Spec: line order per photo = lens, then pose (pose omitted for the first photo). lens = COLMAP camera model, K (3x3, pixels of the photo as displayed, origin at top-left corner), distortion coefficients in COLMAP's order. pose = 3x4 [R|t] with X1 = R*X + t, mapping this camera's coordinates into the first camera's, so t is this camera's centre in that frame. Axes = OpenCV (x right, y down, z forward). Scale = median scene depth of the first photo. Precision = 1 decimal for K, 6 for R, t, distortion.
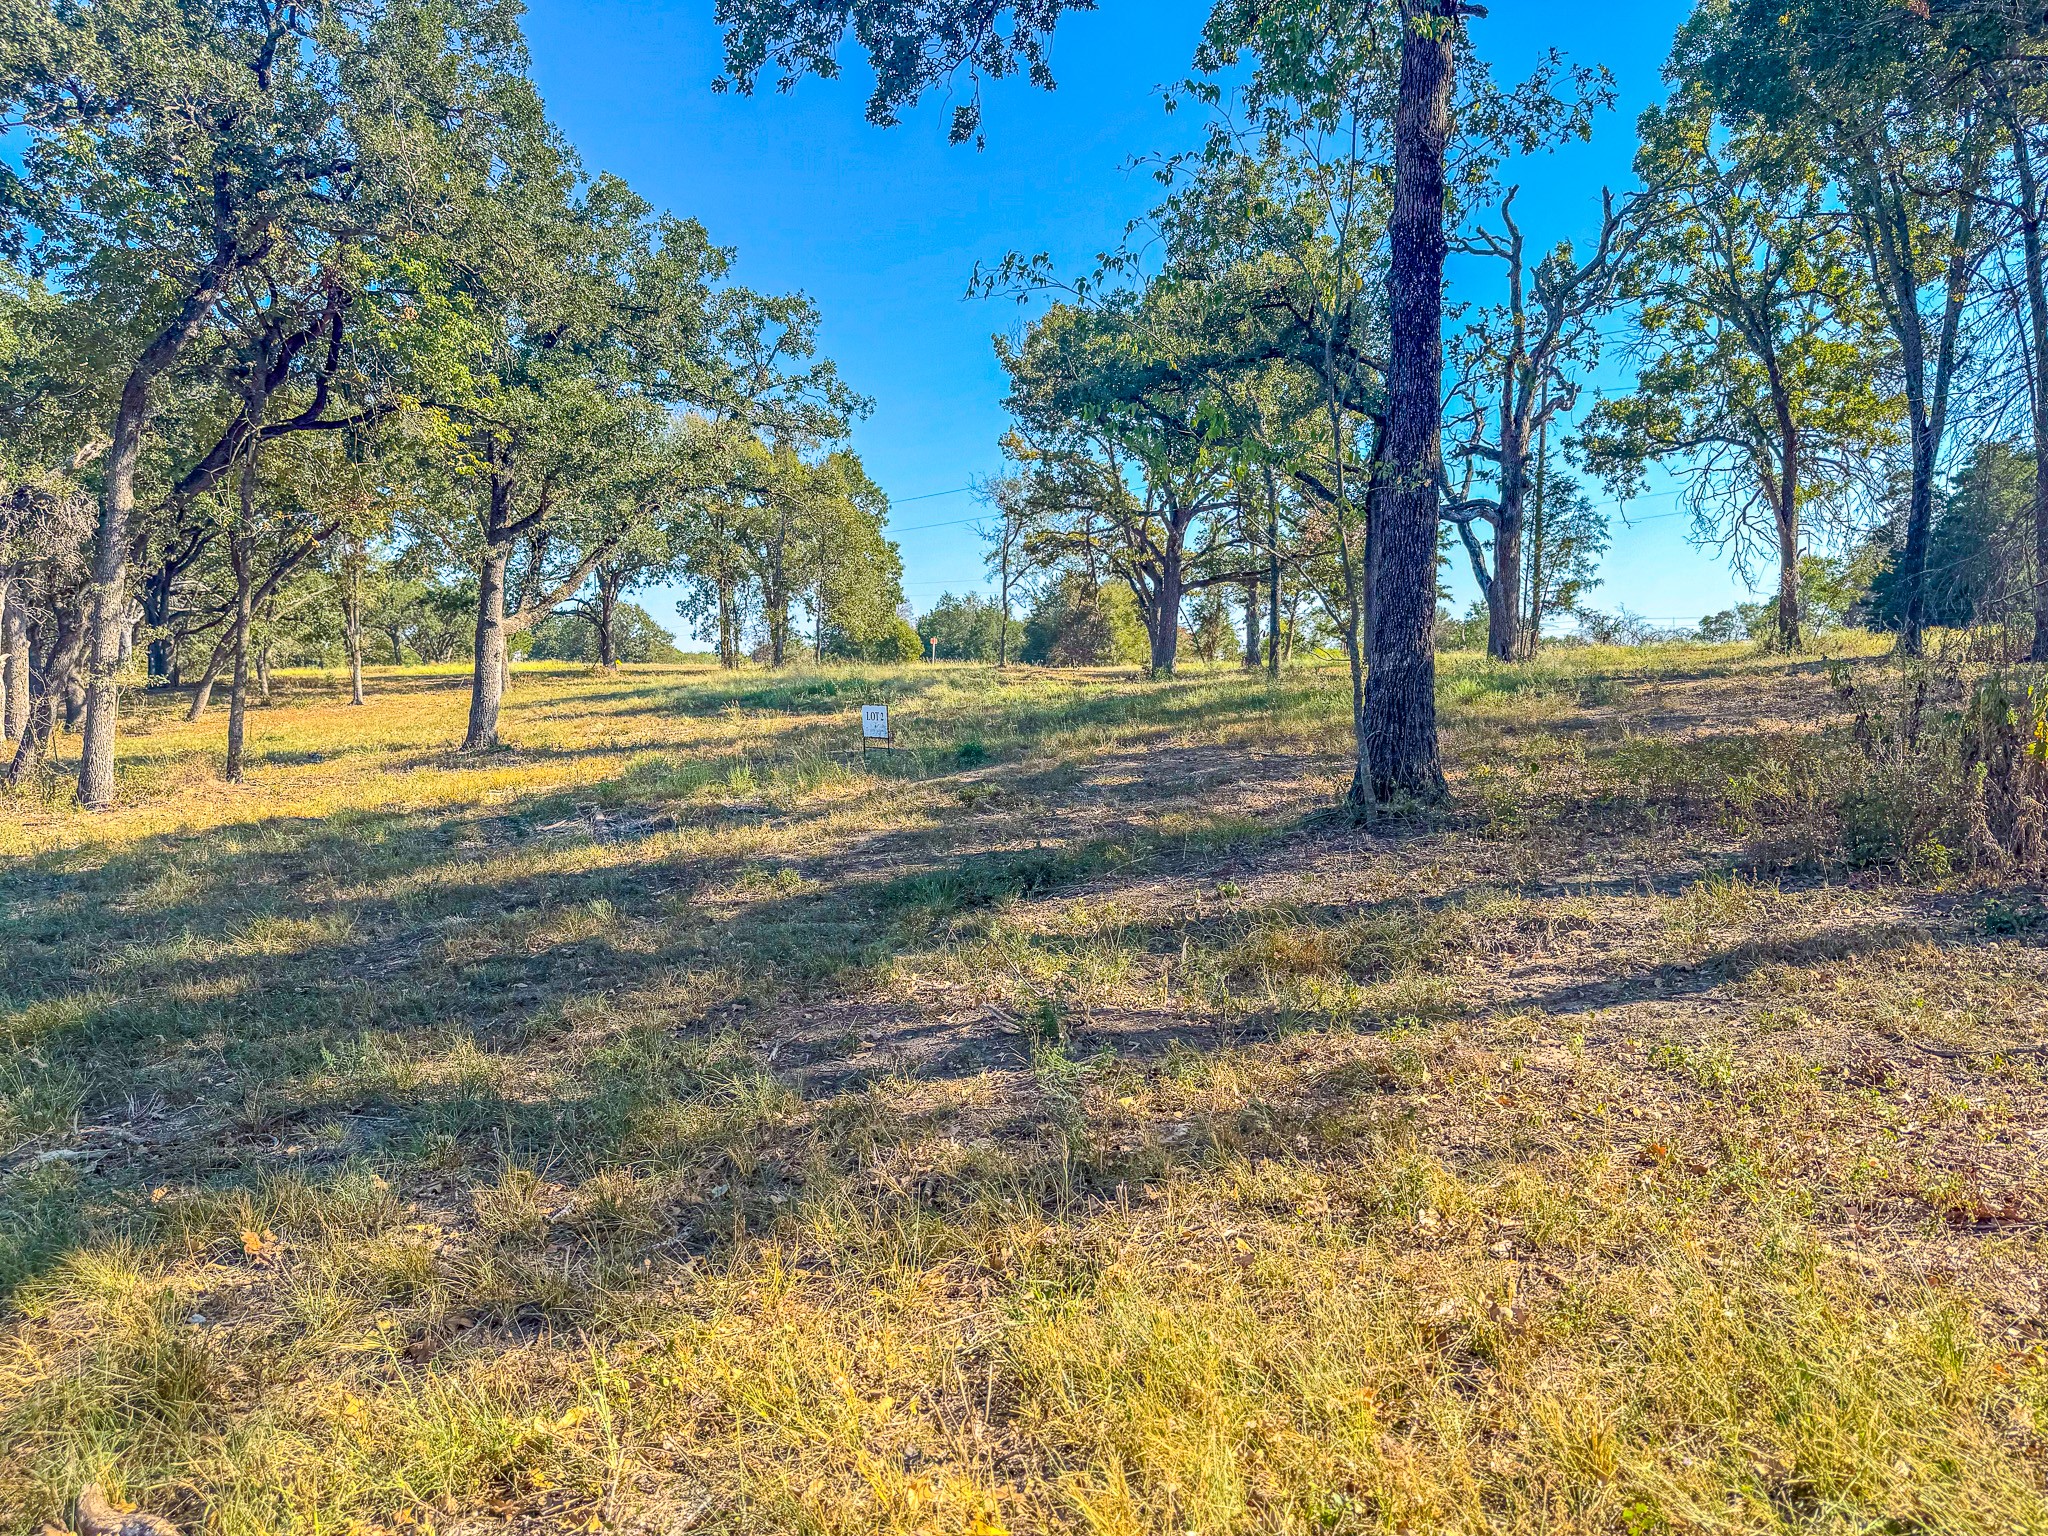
lens RADIAL K [[1422.0, 0, 1023.3], [0, 1422.0, 805.2], [0, 0, 1]] dist [0.051983, -0.070270]
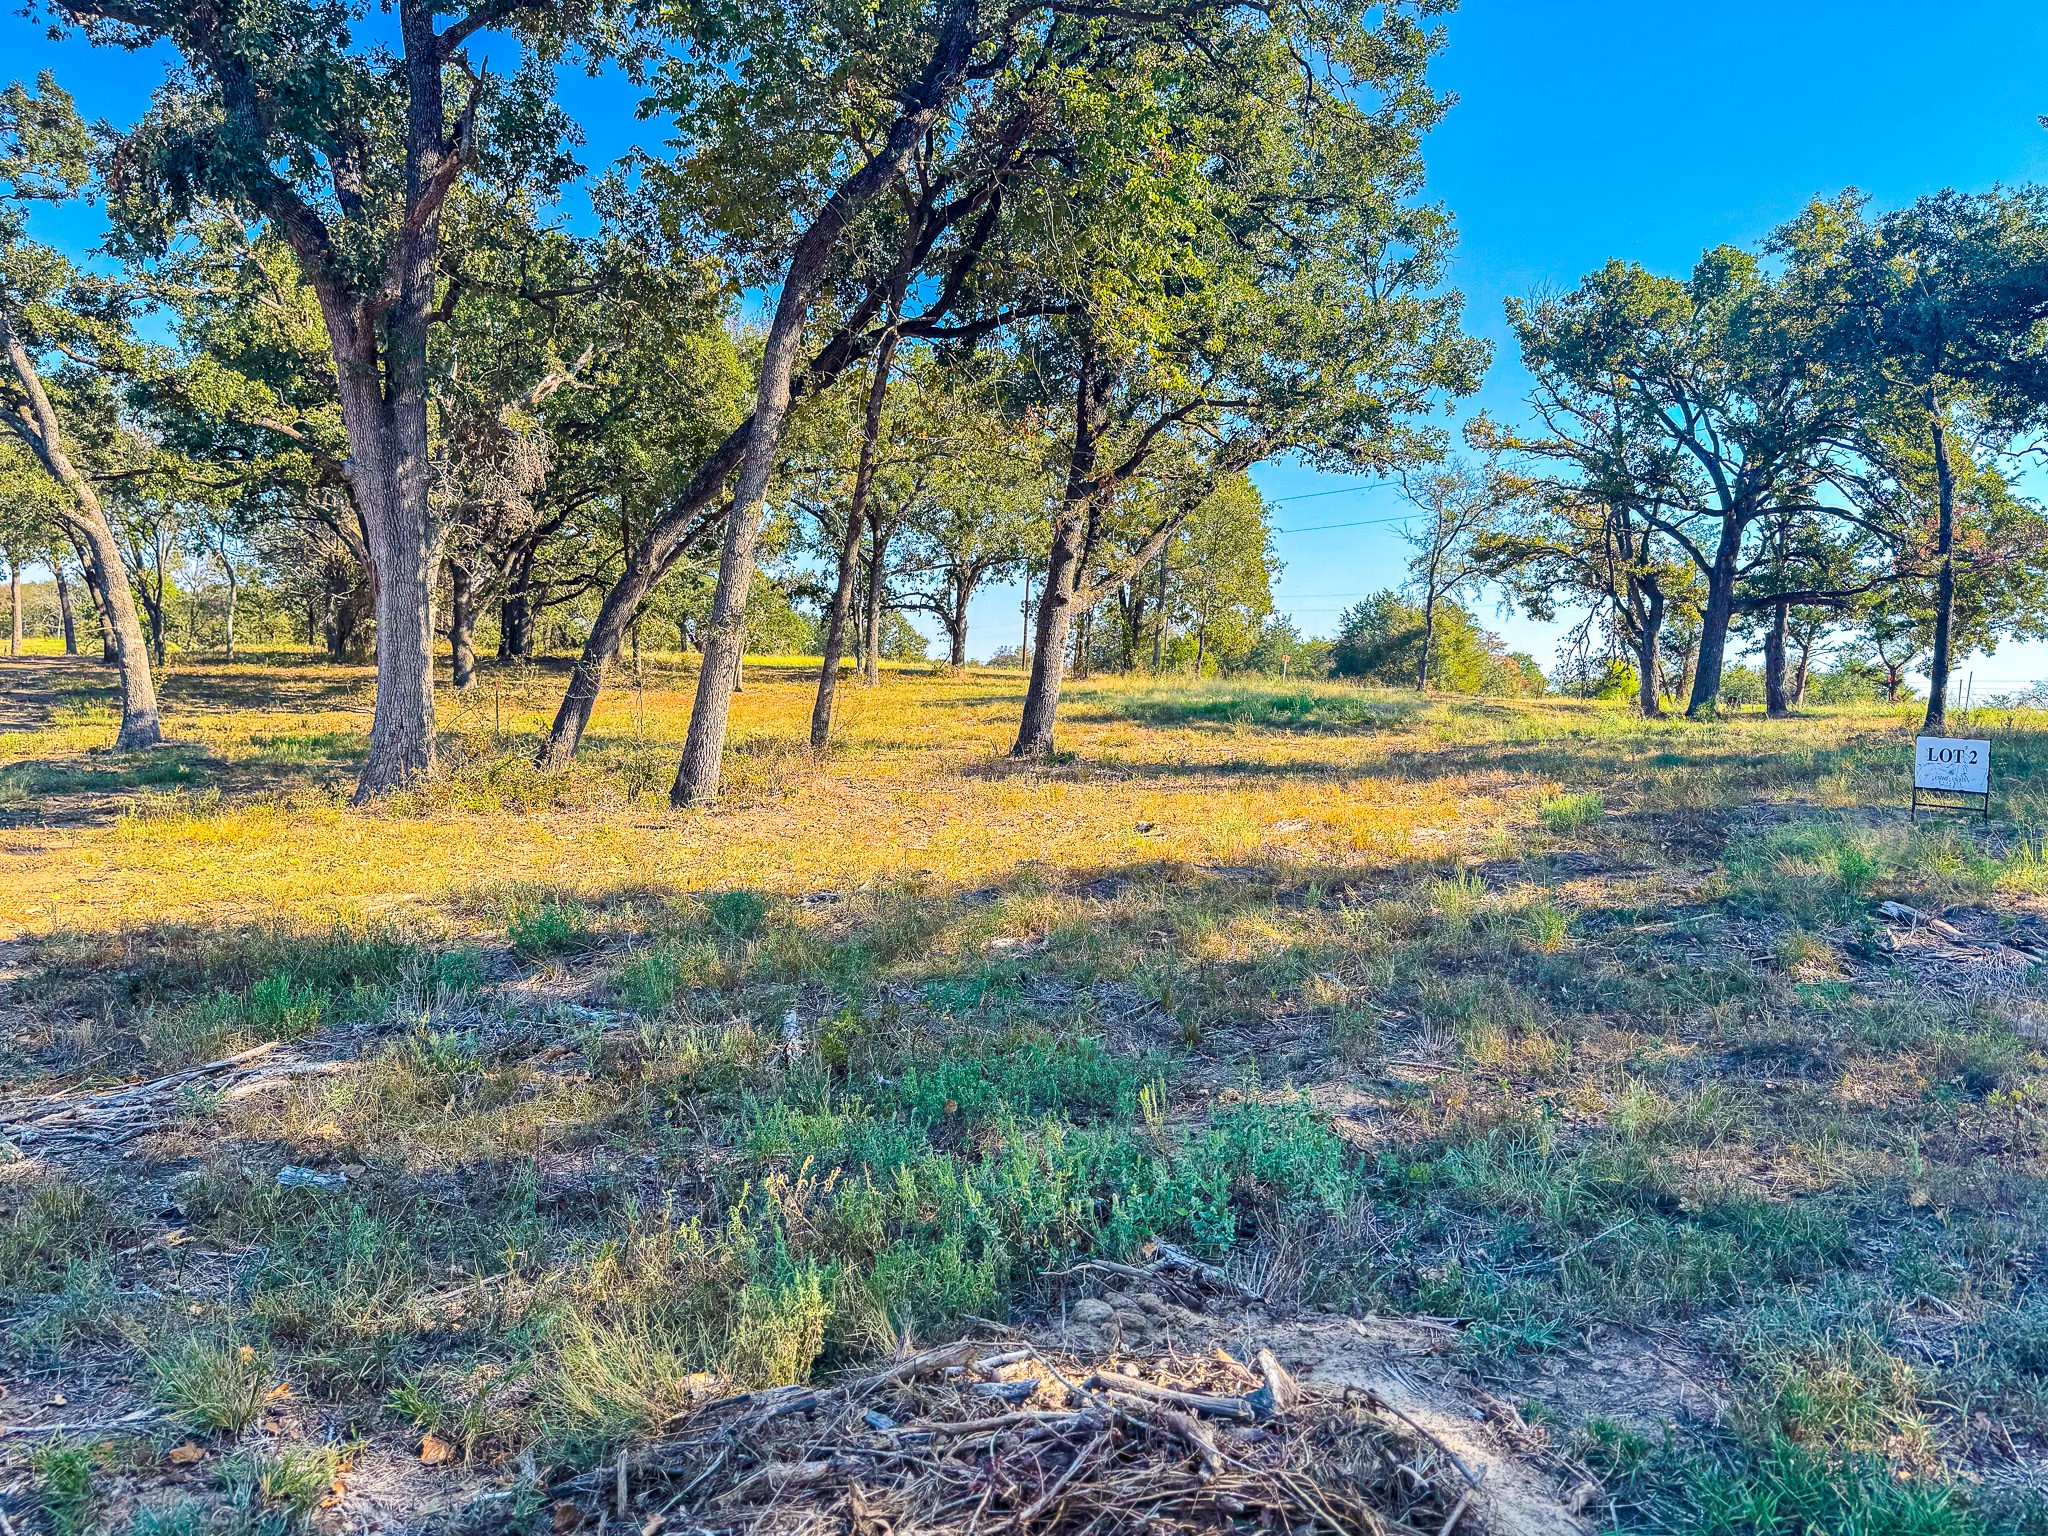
lens RADIAL K [[1422.0, 0, 993.0], [0, 1422.0, 751.6], [0, 0, 1]] dist [0.051983, -0.070270]
pose [[0.988569, 0.065744, -0.135676, -0.256161], [-0.072703, 0.996246, -0.046984, -0.001472], [0.132078, 0.056311, 0.989639, 0.185531]]
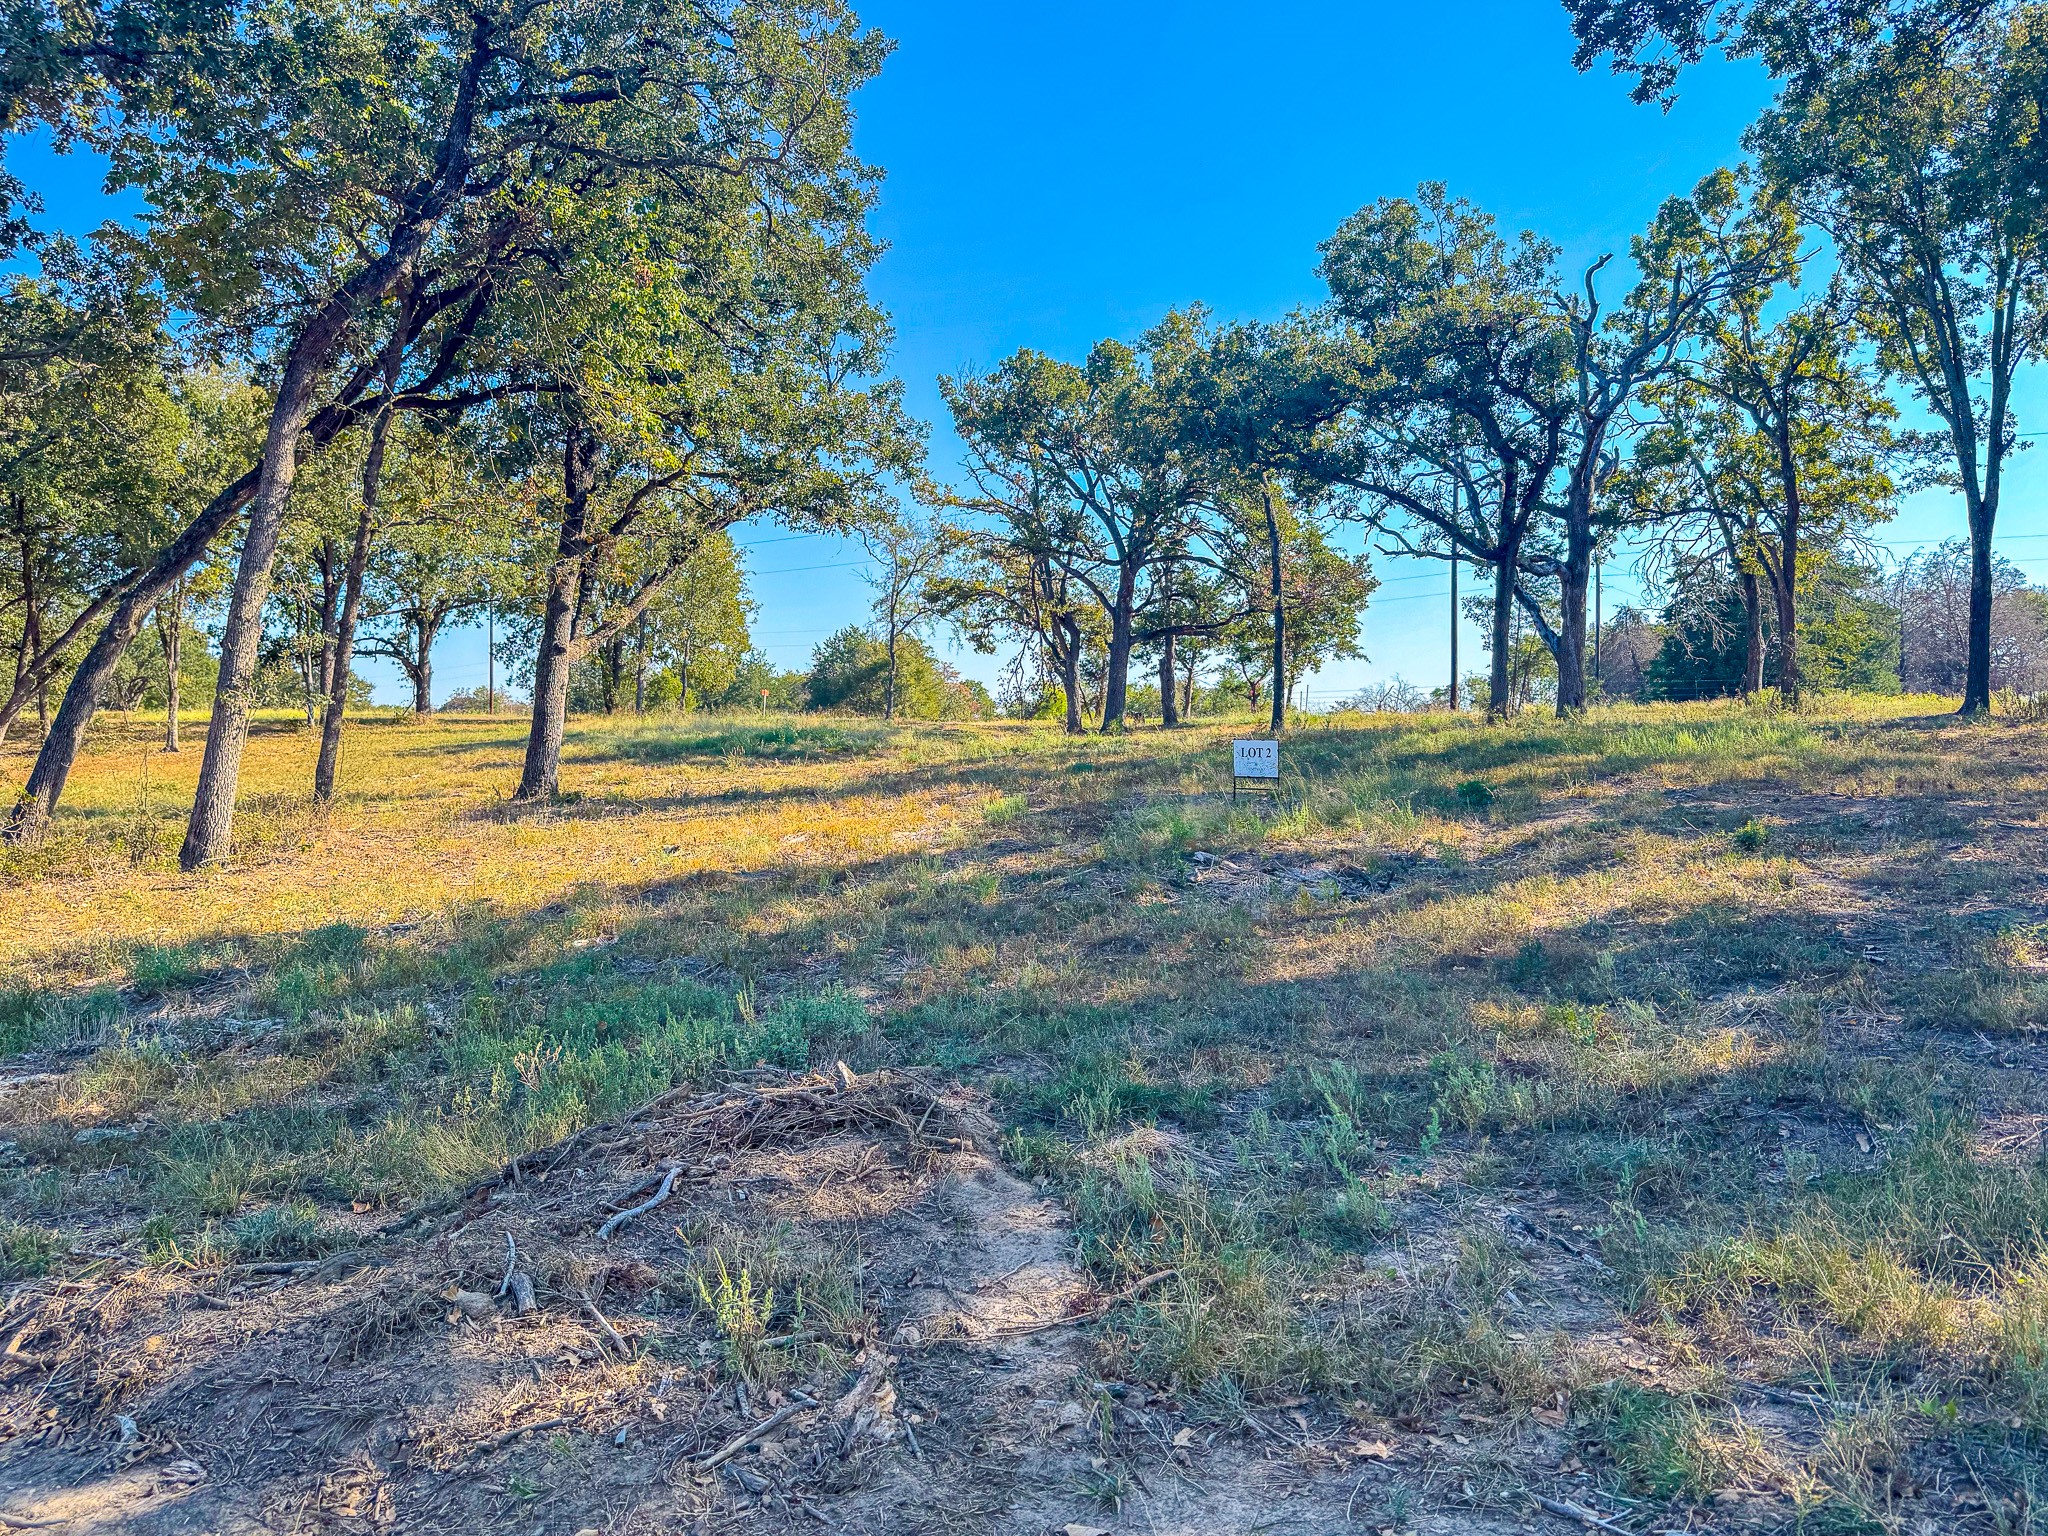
lens RADIAL K [[1422.0, 0, 992.3], [0, 1422.0, 748.1], [0, 0, 1]] dist [0.051983, -0.070270]
pose [[0.974762, 0.010786, 0.222987, -0.269275], [0.008380, 0.996360, -0.084827, 0.005330], [-0.223090, 0.084555, 0.971124, 0.105655]]
